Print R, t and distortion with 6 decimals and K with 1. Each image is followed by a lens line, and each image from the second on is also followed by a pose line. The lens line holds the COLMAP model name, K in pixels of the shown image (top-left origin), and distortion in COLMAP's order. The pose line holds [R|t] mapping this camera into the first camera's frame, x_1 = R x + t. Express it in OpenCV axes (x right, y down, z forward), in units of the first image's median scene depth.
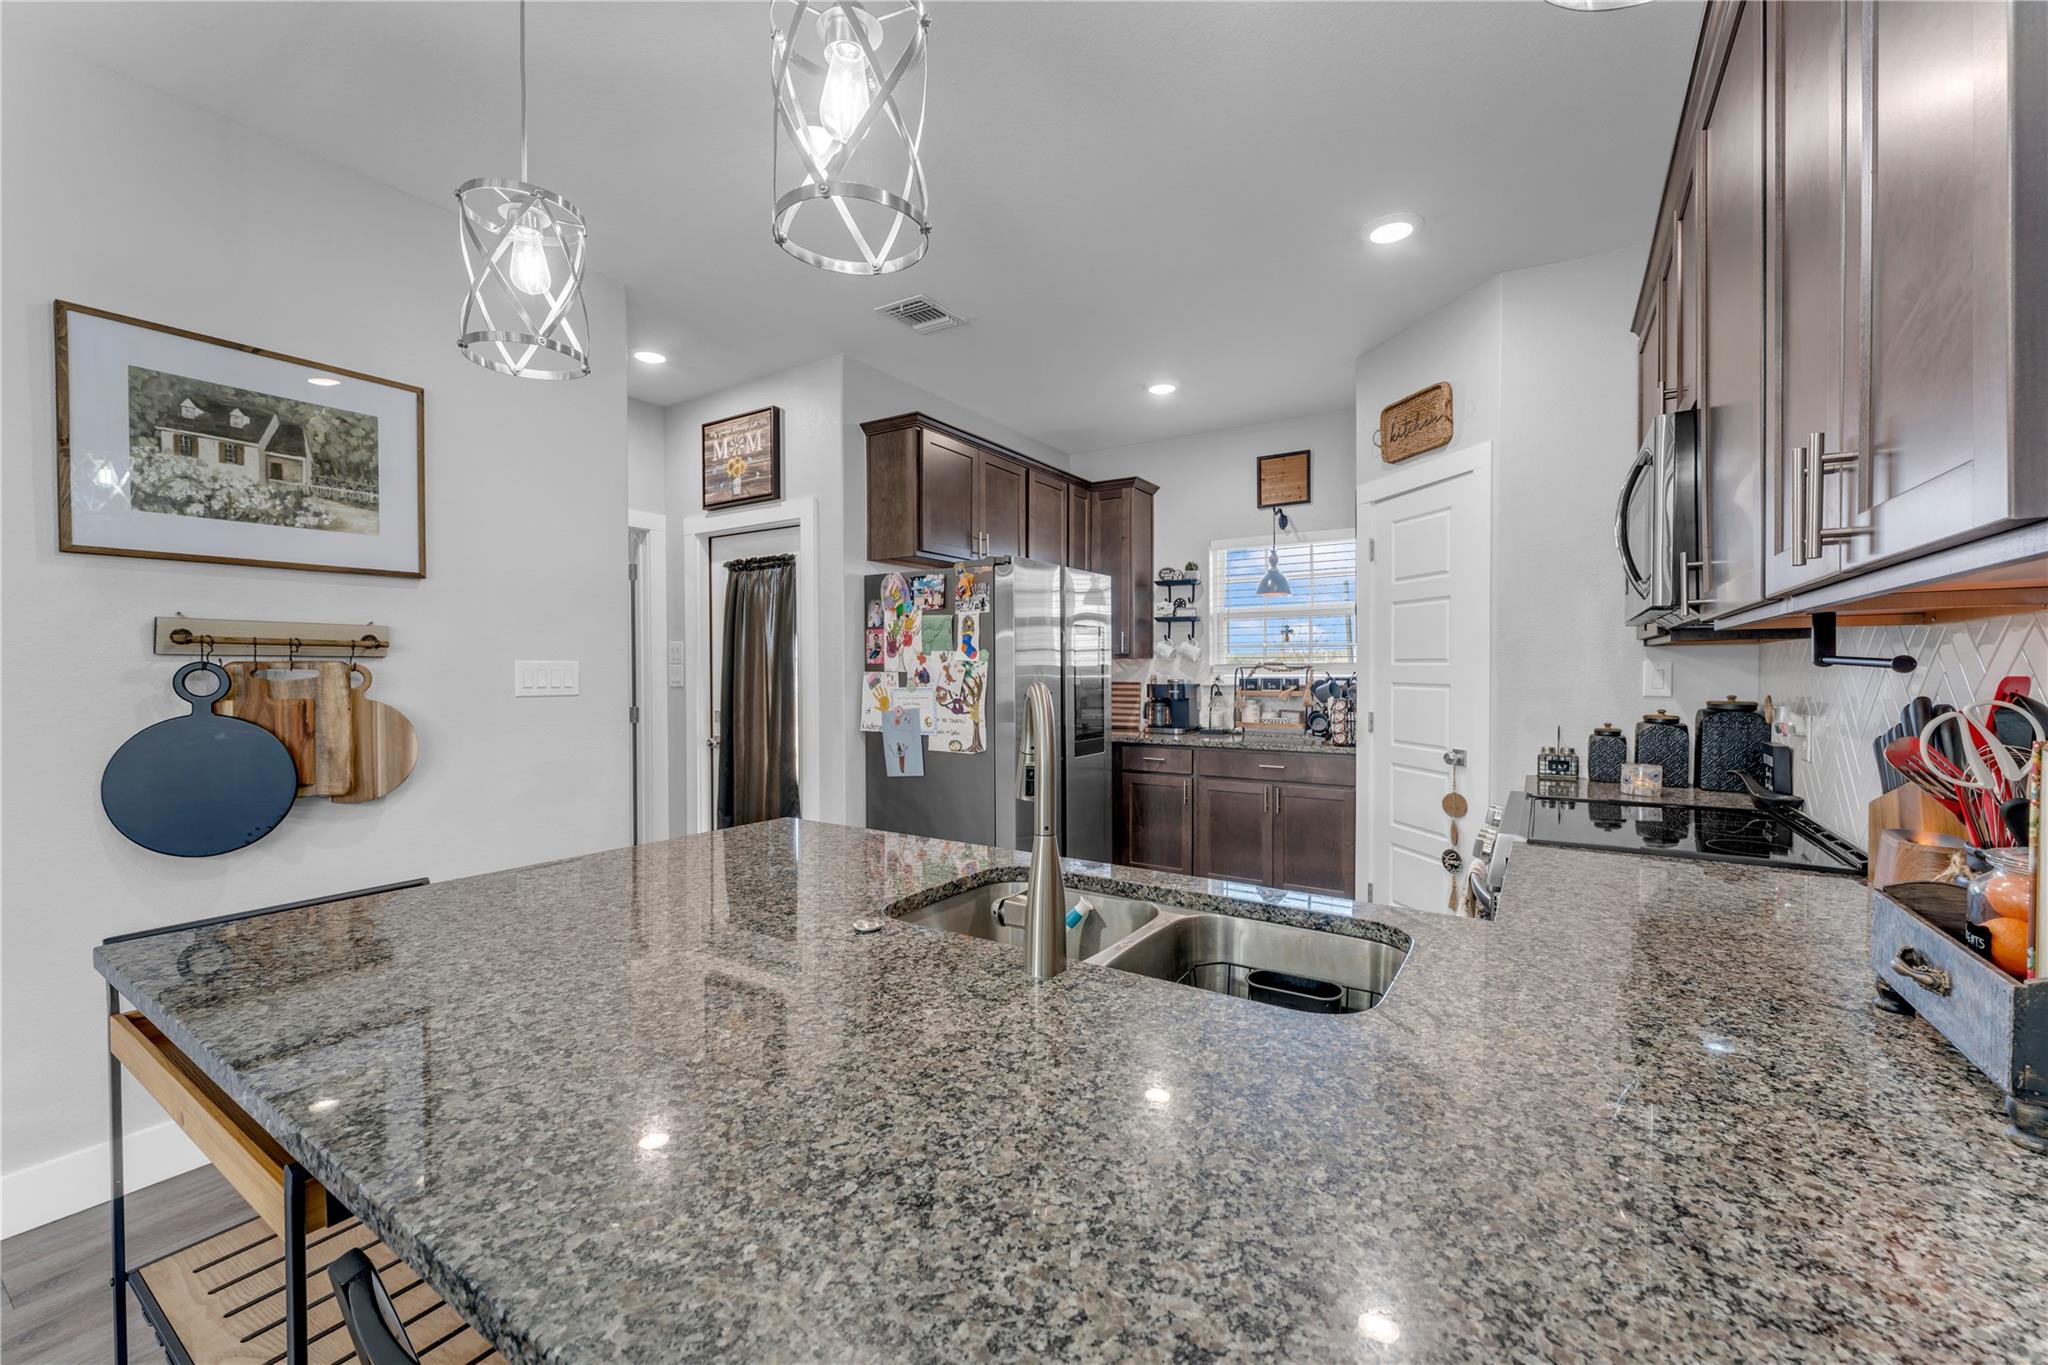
lens RADIAL K [[815.0, 0, 1028.3], [0, 815.0, 678.2], [0, 0, 1]] dist [-0.004142, 0.000233]
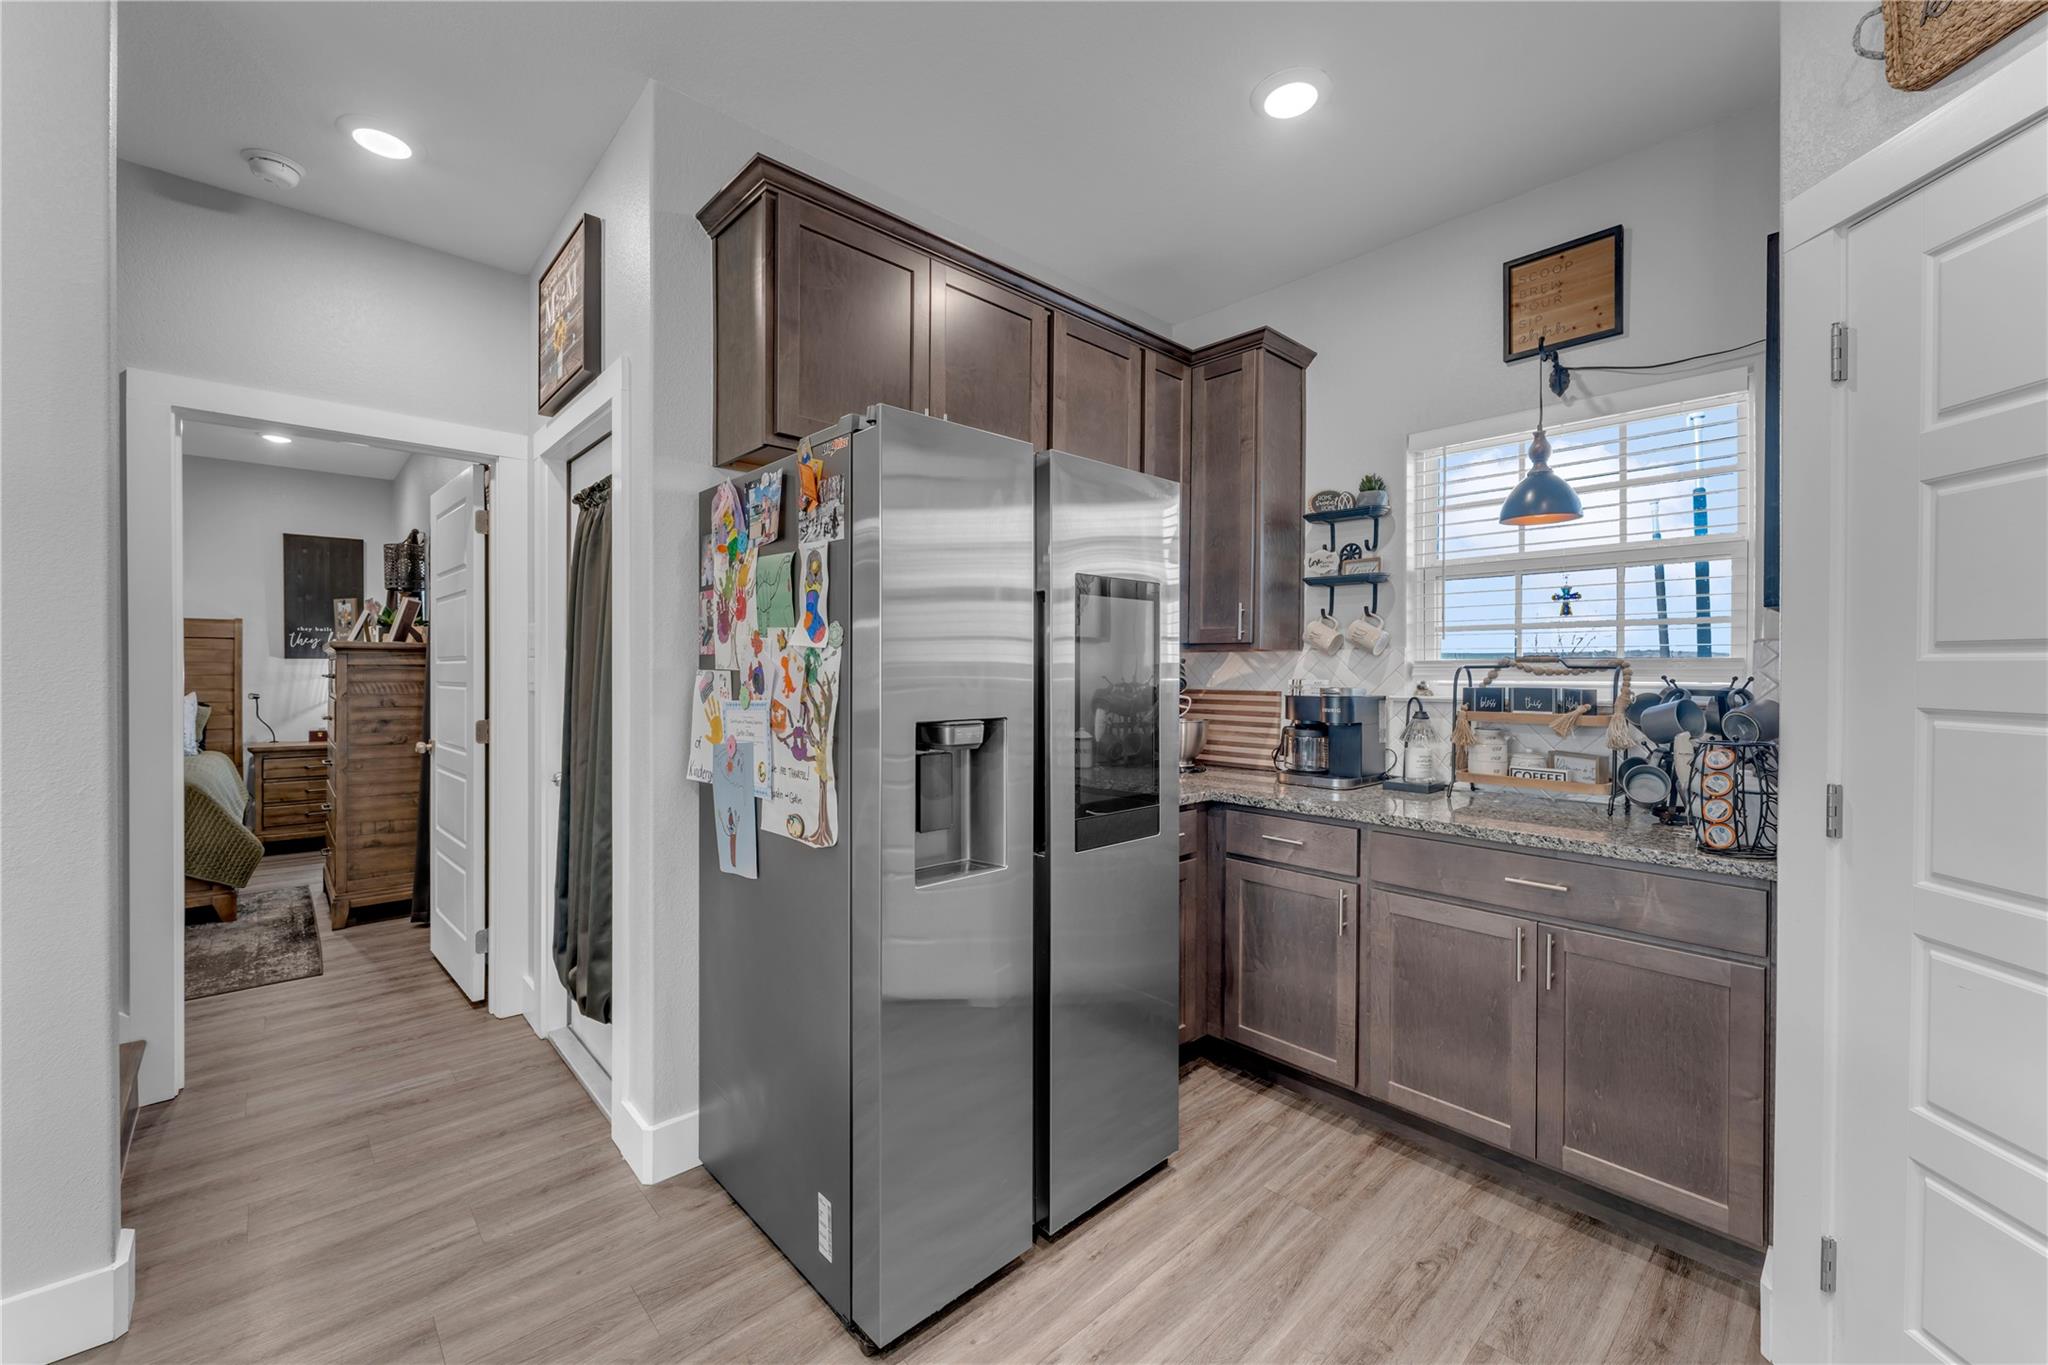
lens RADIAL K [[815.0, 0, 1037.6], [0, 815.0, 672.1], [0, 0, 1]] dist [-0.004142, 0.000233]
pose [[0.969596, 0.006702, -0.244620, 0.152678], [-0.008648, 0.999939, -0.006882, -0.004572], [0.244559, 0.008789, 0.969595, 0.536536]]
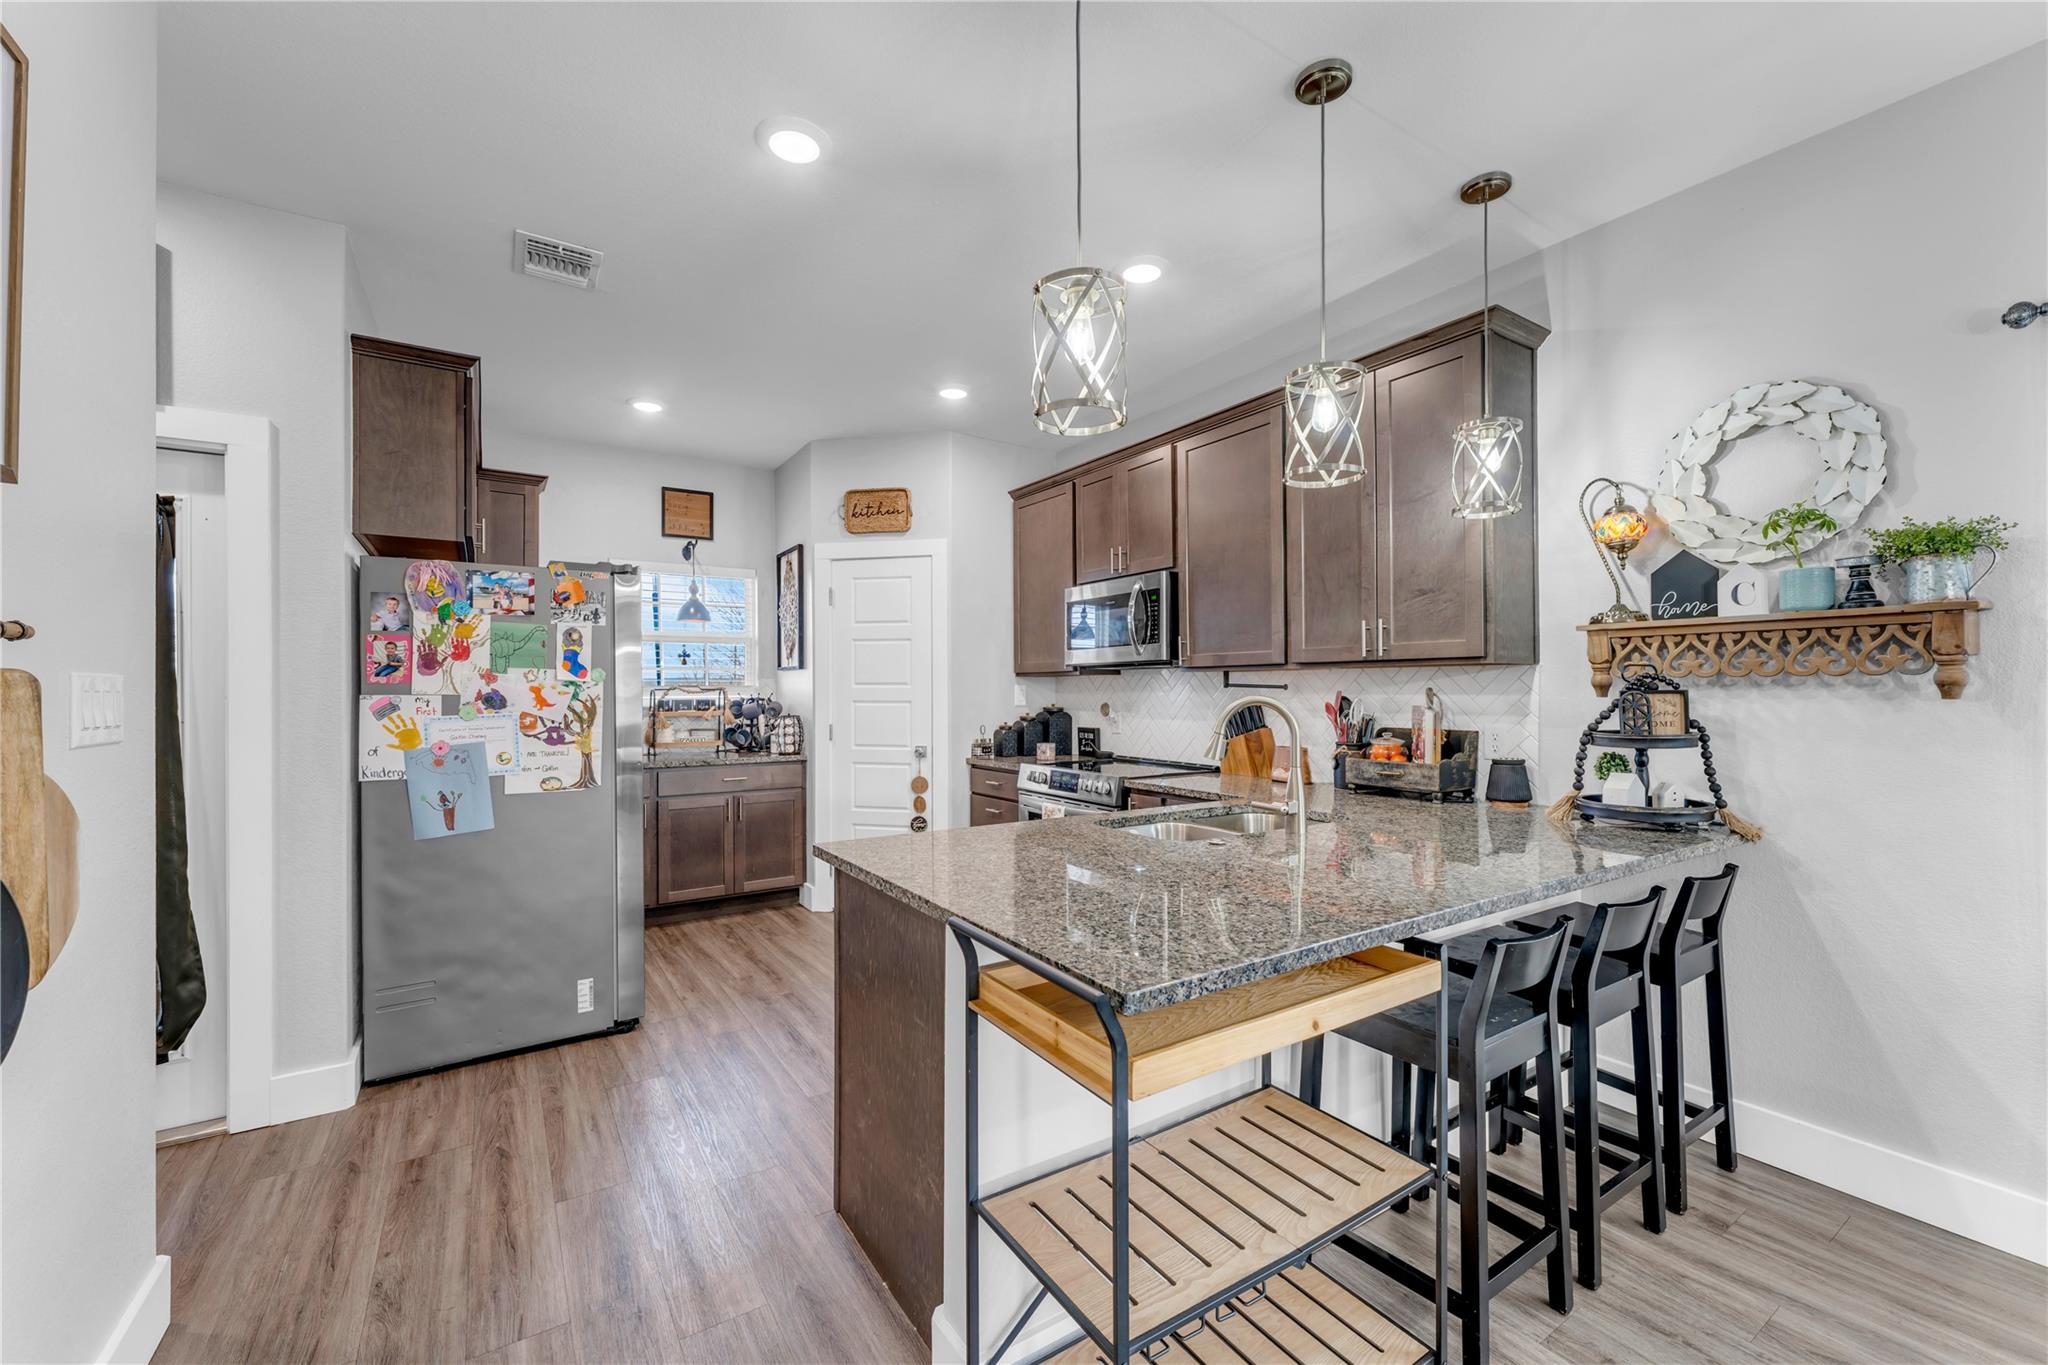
lens RADIAL K [[815.0, 0, 1015.8], [0, 815.0, 682.7], [0, 0, 1]] dist [-0.004142, 0.000233]
pose [[0.404681, 0.007515, 0.914427, -0.611260], [0.013827, 0.999802, -0.014335, -0.000978], [-0.914354, 0.018445, 0.404496, 0.221245]]
